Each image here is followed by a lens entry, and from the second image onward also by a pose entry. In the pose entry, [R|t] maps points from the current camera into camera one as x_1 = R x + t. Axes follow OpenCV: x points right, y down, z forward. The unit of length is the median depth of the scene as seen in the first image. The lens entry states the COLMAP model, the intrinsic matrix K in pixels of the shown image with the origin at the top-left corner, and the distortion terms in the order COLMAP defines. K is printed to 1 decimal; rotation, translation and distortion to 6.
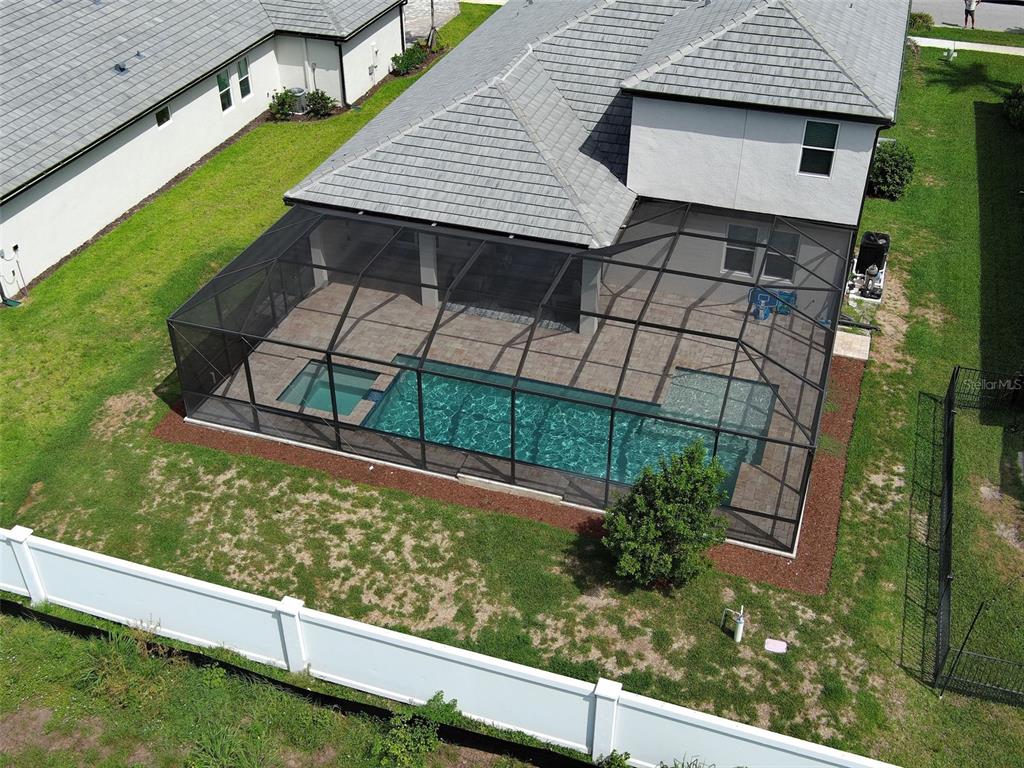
lens RADIAL K [[1068.5, 0, 512.0], [0, 1068.5, 384.0], [0, 0, 1]] dist [0.061973, -0.150716]
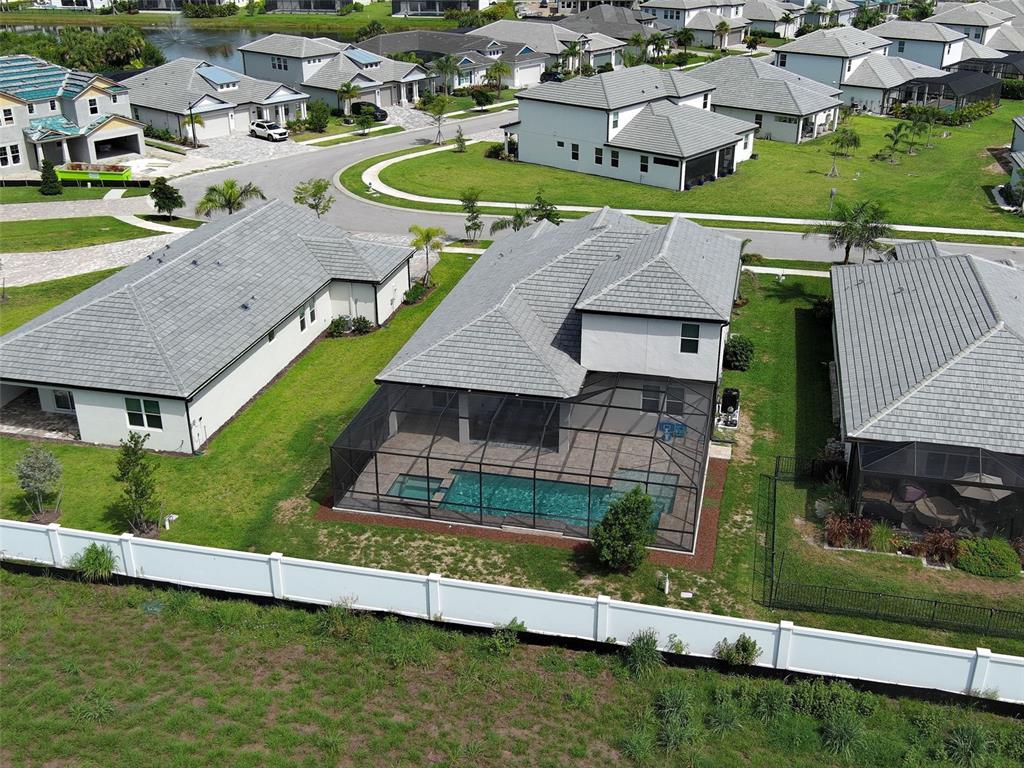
lens RADIAL K [[1068.5, 0, 512.0], [0, 1068.5, 384.0], [0, 0, 1]] dist [0.061973, -0.150716]
pose [[0.995740, -0.039866, 0.083144, -0.144906], [0.055331, 0.979651, -0.192930, 0.166611], [-0.073761, 0.196709, 0.977683, -0.640740]]
